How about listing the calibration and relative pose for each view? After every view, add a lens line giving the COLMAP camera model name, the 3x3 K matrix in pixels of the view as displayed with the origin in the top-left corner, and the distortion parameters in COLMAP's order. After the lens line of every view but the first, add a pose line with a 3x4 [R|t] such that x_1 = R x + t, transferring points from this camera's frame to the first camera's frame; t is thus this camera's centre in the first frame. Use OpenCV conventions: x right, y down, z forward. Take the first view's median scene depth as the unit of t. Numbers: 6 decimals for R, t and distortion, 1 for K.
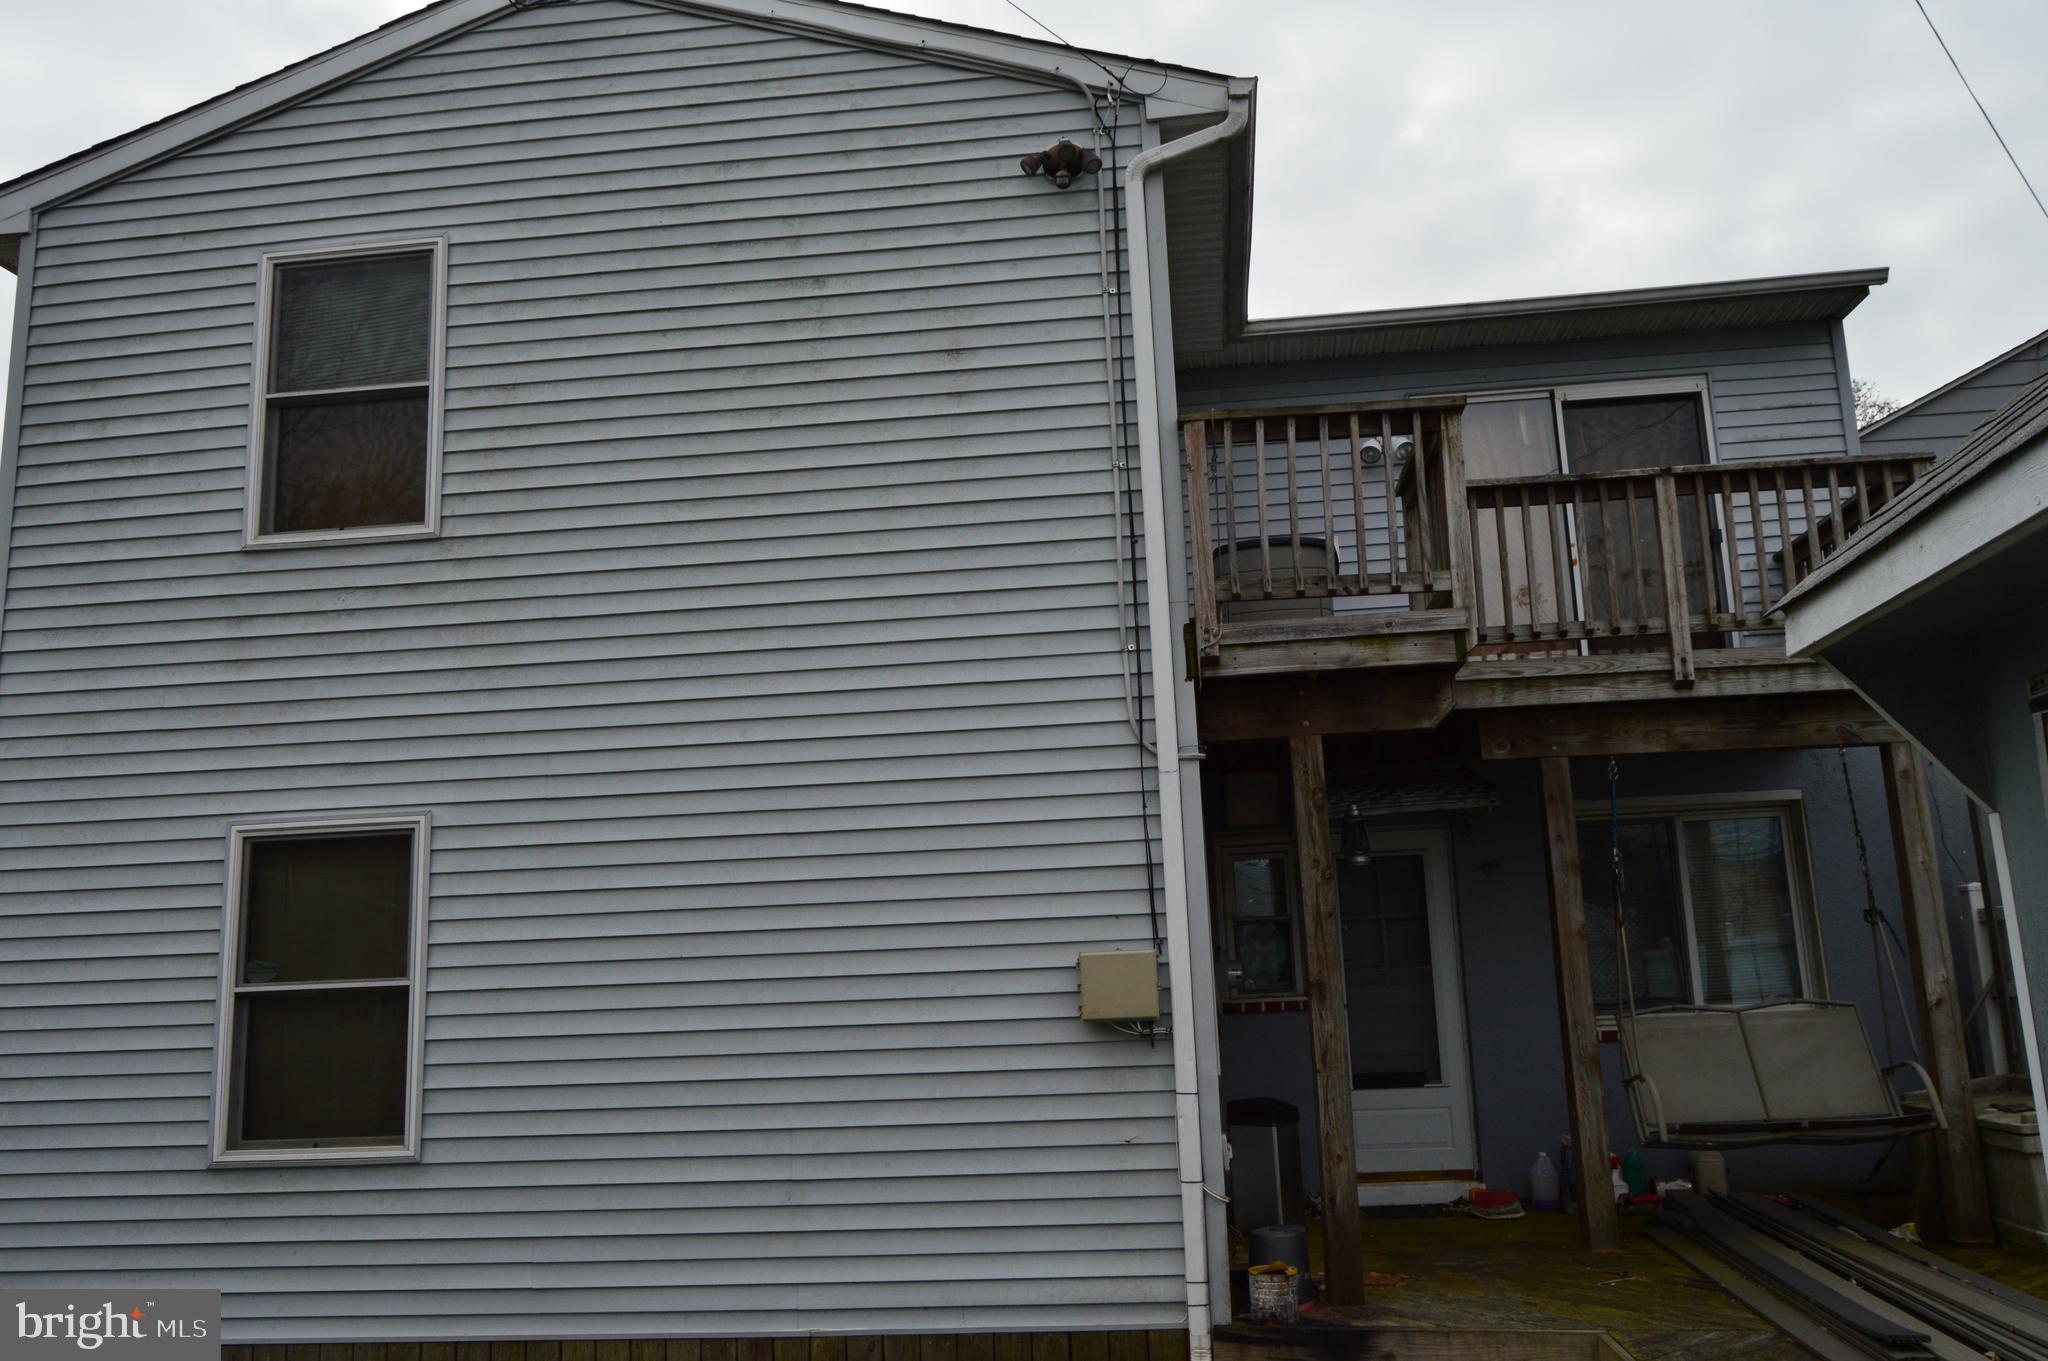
lens RADIAL K [[1601.2, 0, 1020.9], [0, 1601.2, 674.8], [0, 0, 1]] dist [-0.015393, 0.001693]
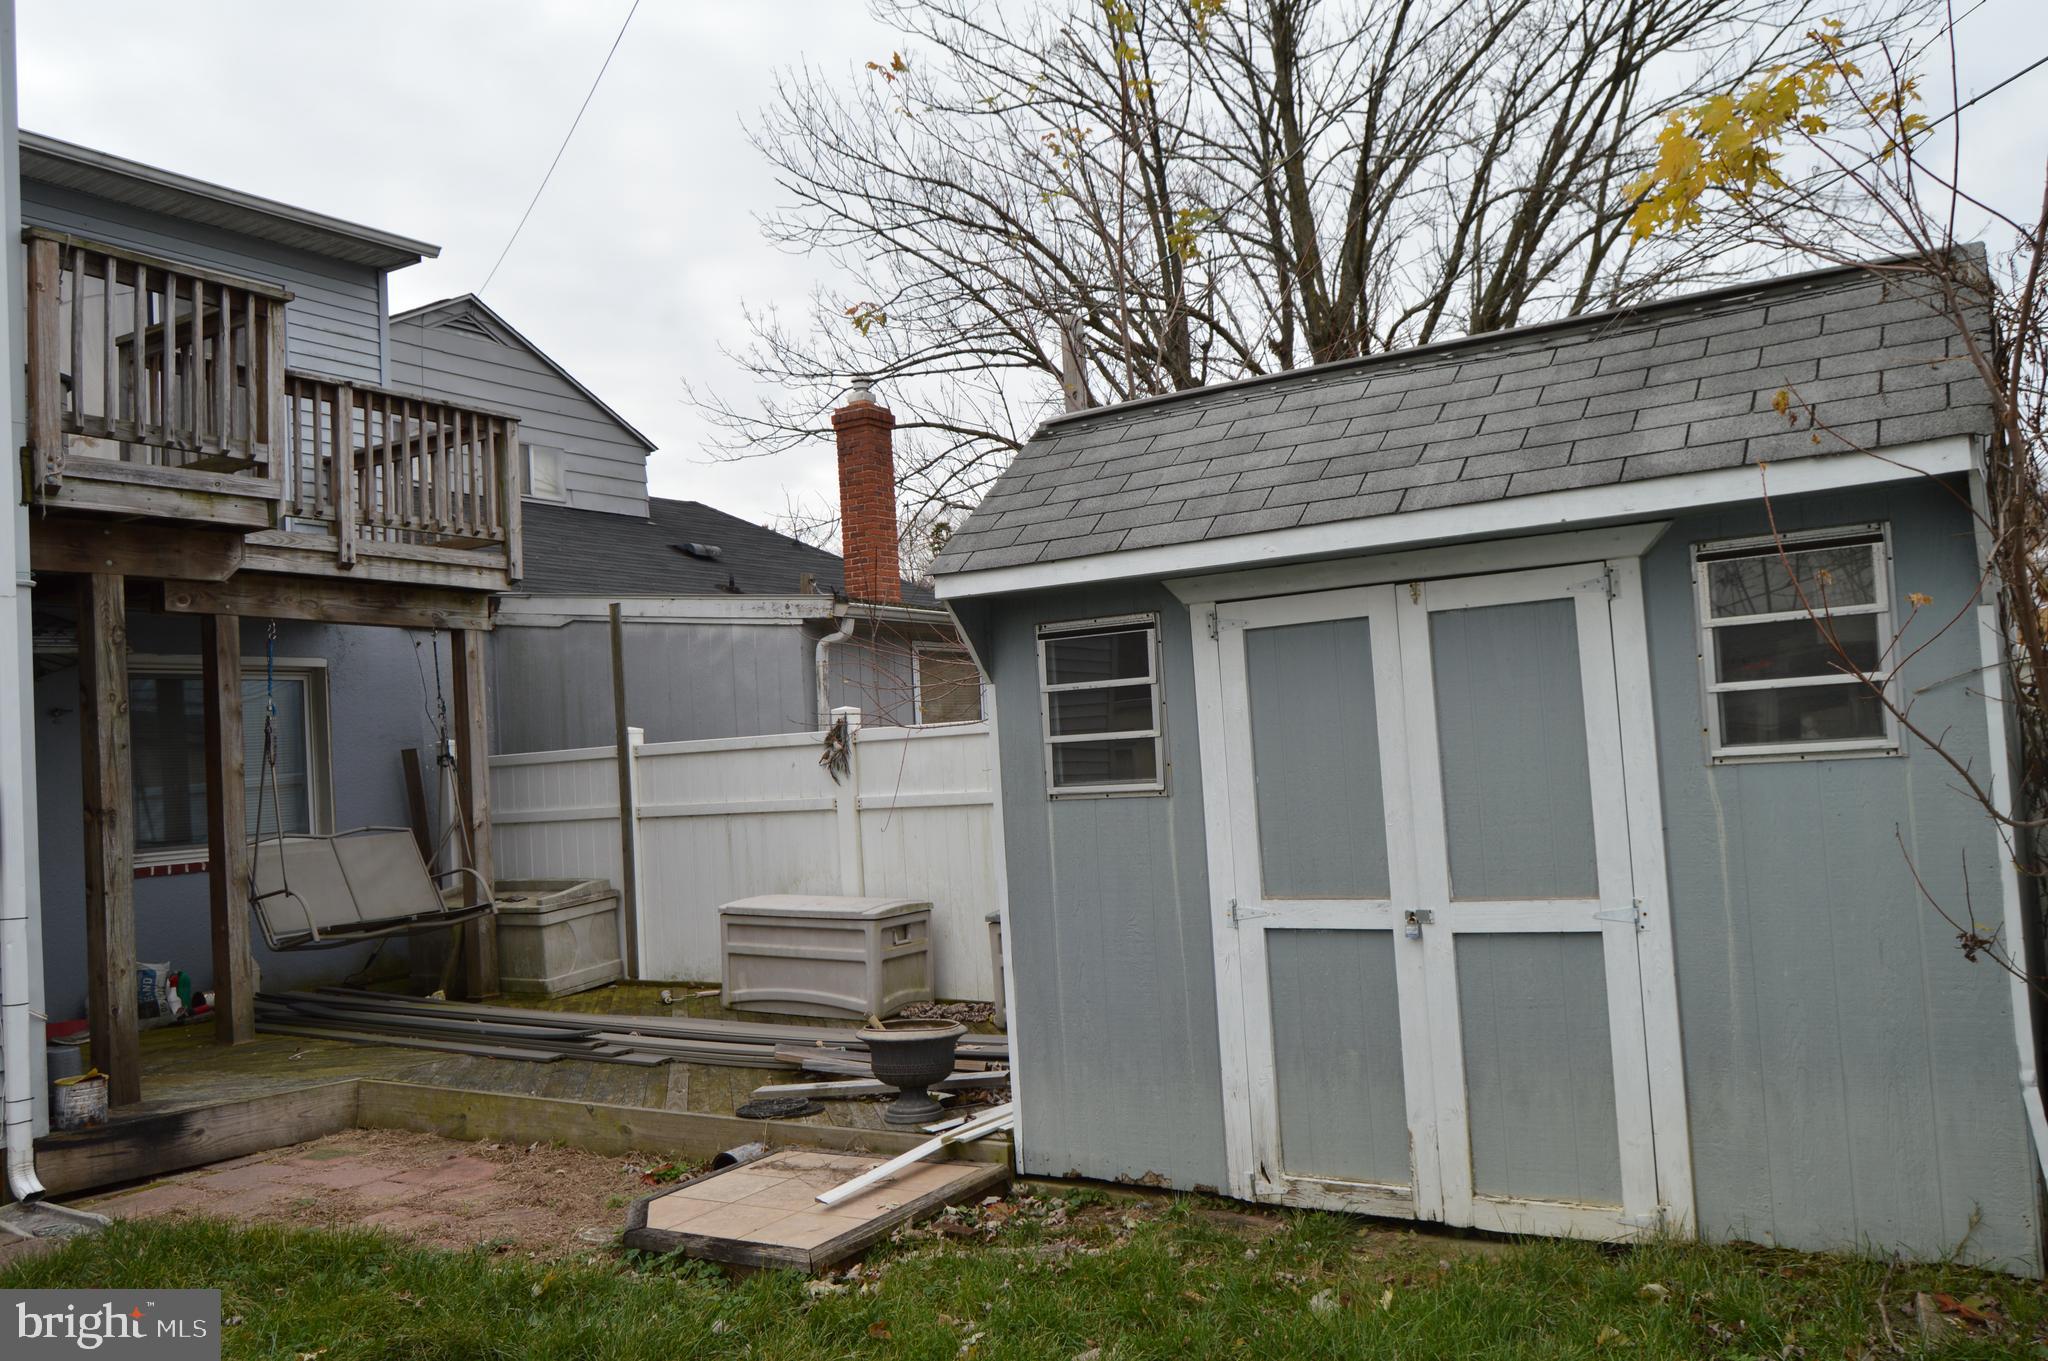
lens RADIAL K [[1601.2, 0, 1020.6], [0, 1601.2, 680.9], [0, 0, 1]] dist [-0.015393, 0.001693]
pose [[0.432276, 0.059883, 0.899751, -0.487365], [-0.131875, 0.991263, -0.002615, 0.031386], [-0.892046, -0.117525, 0.436397, 0.020554]]
